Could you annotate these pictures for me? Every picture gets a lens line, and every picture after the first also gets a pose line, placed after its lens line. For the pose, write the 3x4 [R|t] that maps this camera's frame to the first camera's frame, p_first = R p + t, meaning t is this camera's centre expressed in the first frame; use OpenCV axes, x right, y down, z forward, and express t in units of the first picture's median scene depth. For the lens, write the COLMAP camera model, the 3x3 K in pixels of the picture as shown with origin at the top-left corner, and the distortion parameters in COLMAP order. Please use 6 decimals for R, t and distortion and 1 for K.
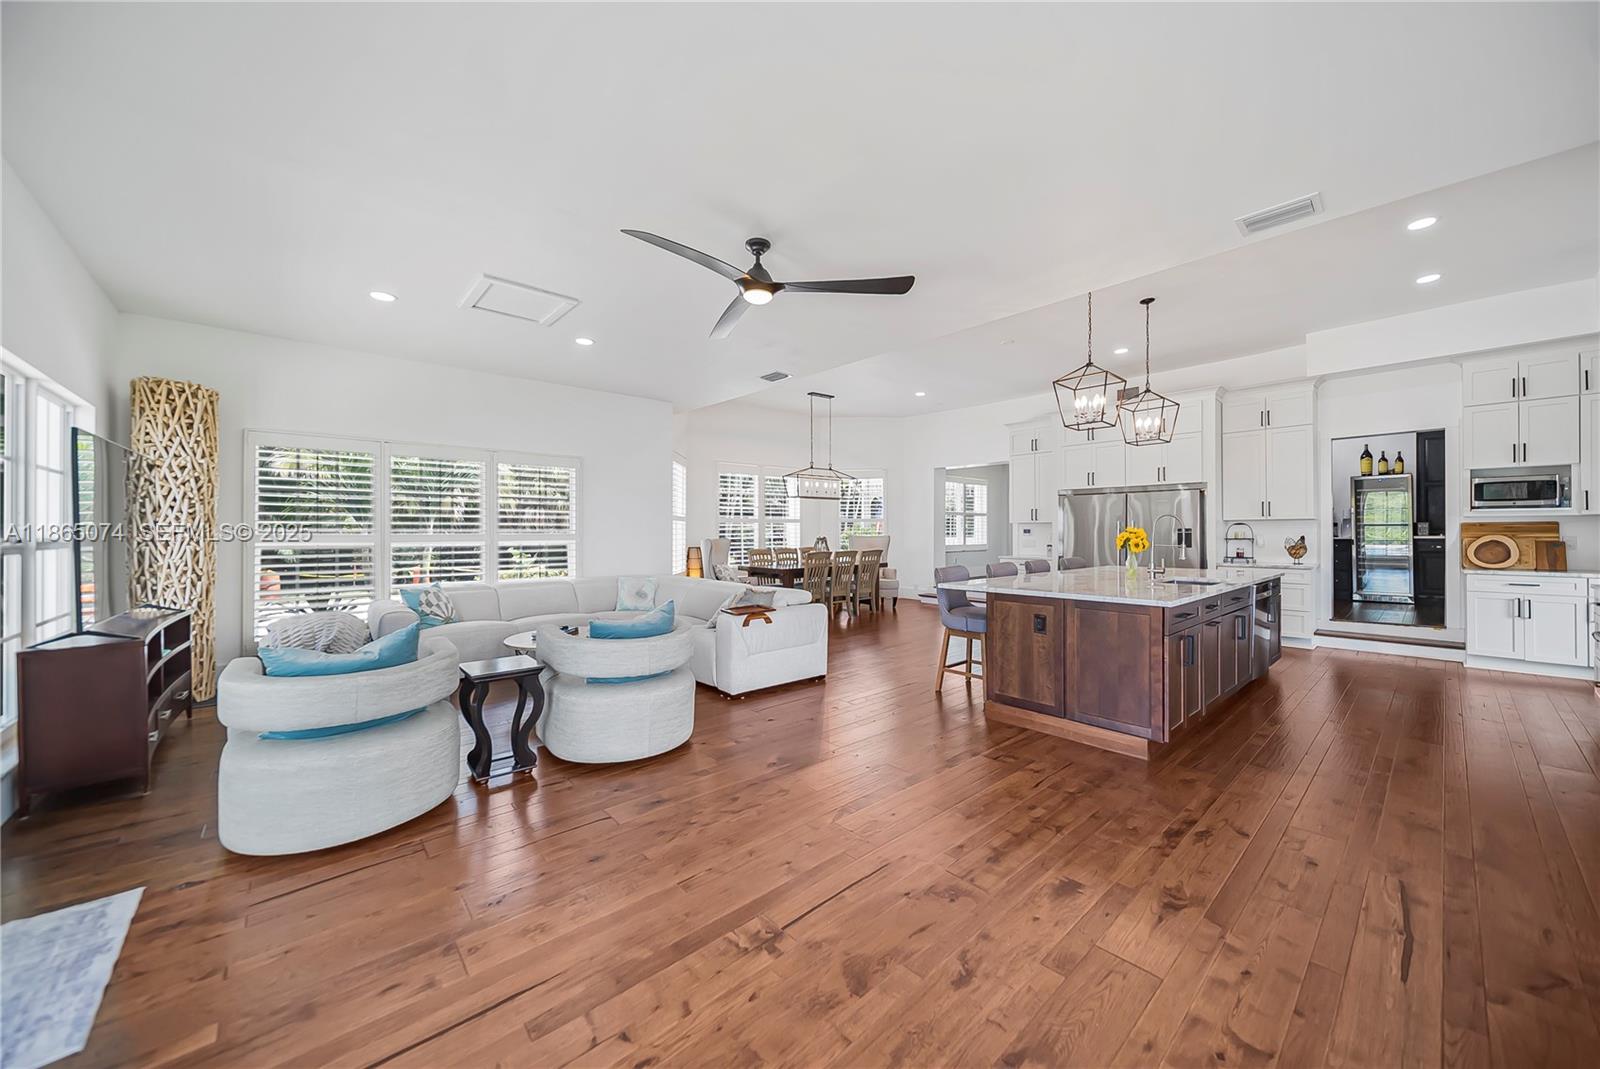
lens RADIAL K [[564.4, 0, 790.9], [0, 564.4, 532.4], [0, 0, 1]] dist [-0.002242, -0.000181]
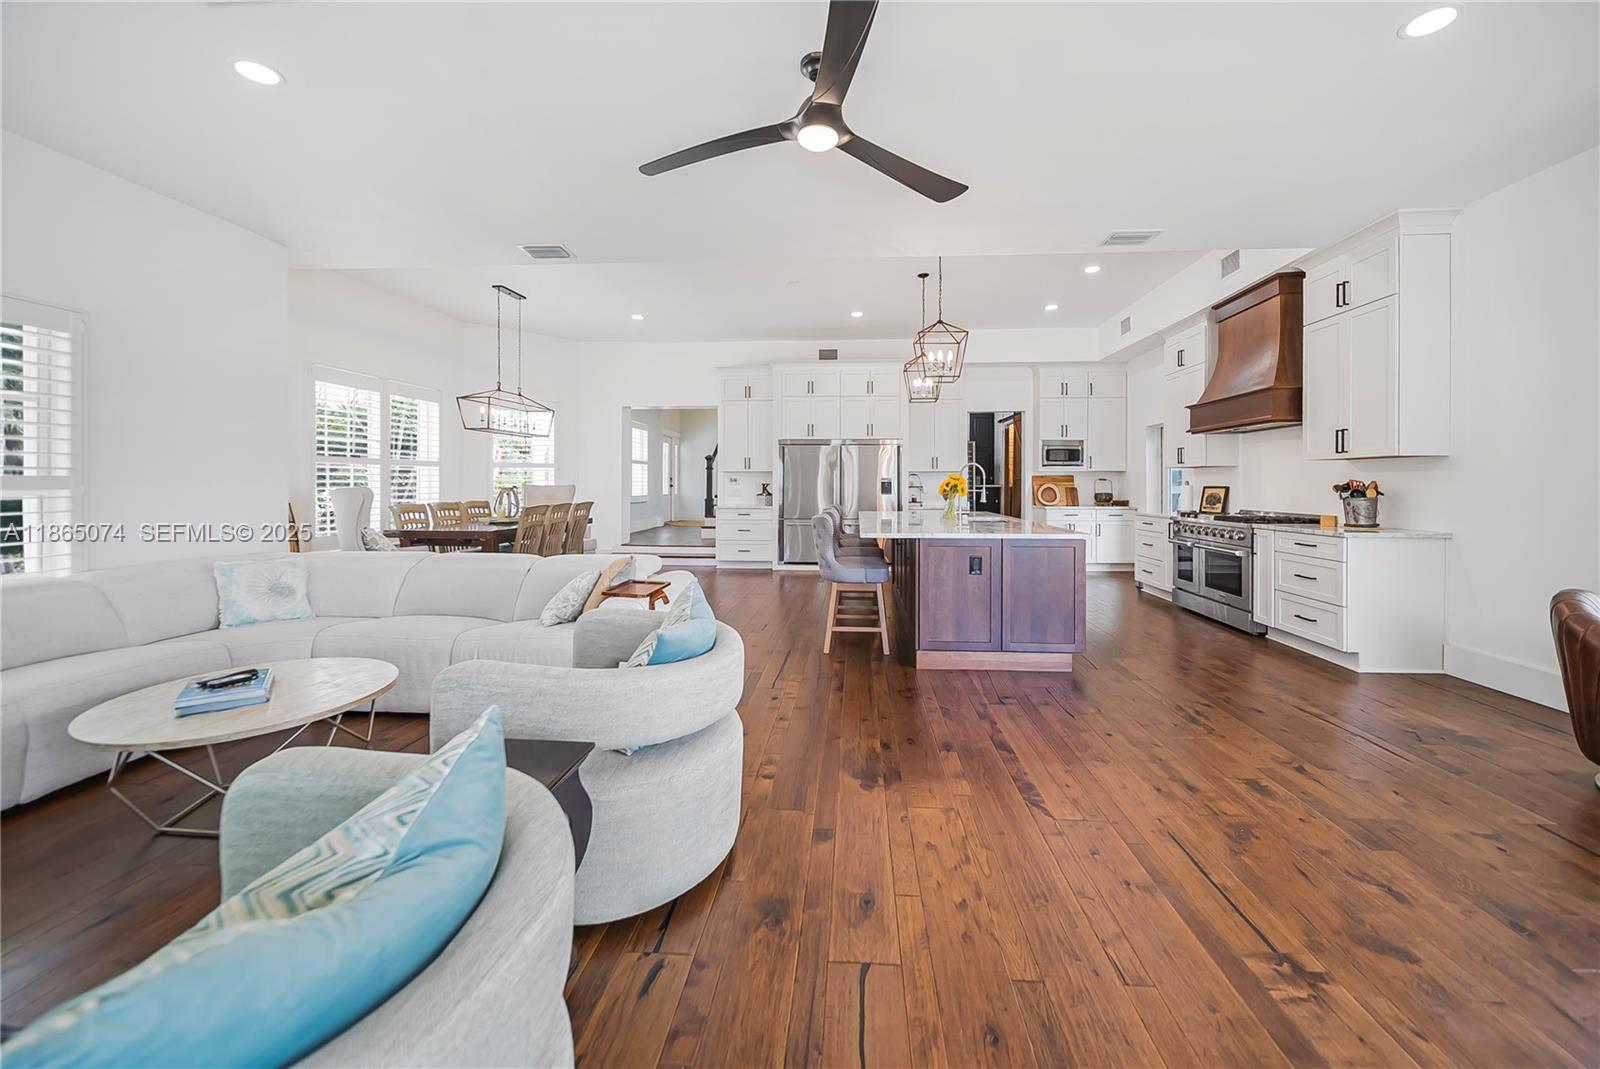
lens RADIAL K [[603.9, 0, 797.0], [0, 603.9, 488.8], [0, 0, 1]] dist [-0.004467, -0.000111]
pose [[0.714229, -0.002150, 0.699909, -0.409133], [-0.002438, 0.999982, 0.005560, 0.012183], [-0.699908, -0.005678, 0.714211, 0.319011]]
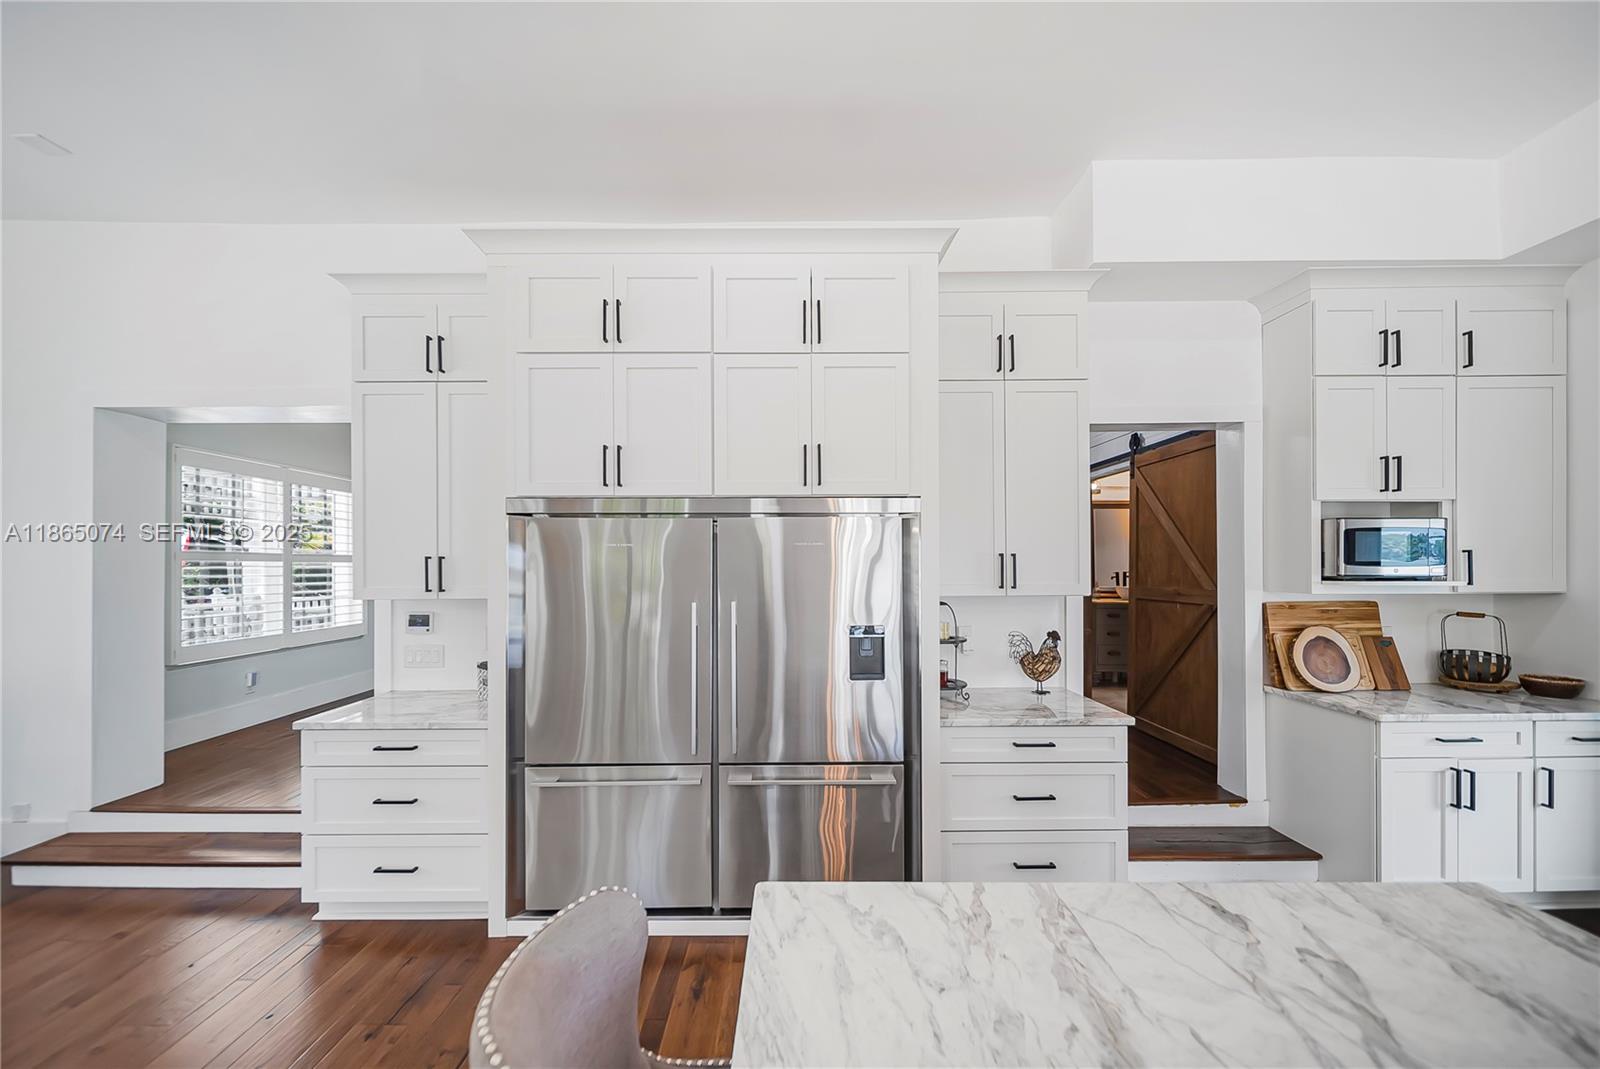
lens RADIAL K [[602.2, 0, 805.5], [0, 602.2, 565.4], [0, 0, 1]] dist [0.000504, -0.000057]
pose [[0.640188, -0.001749, 0.768216, 0.515331], [0.004821, 0.999987, -0.001741, -0.058127], [-0.768203, 0.004818, 0.640188, 1.055387]]
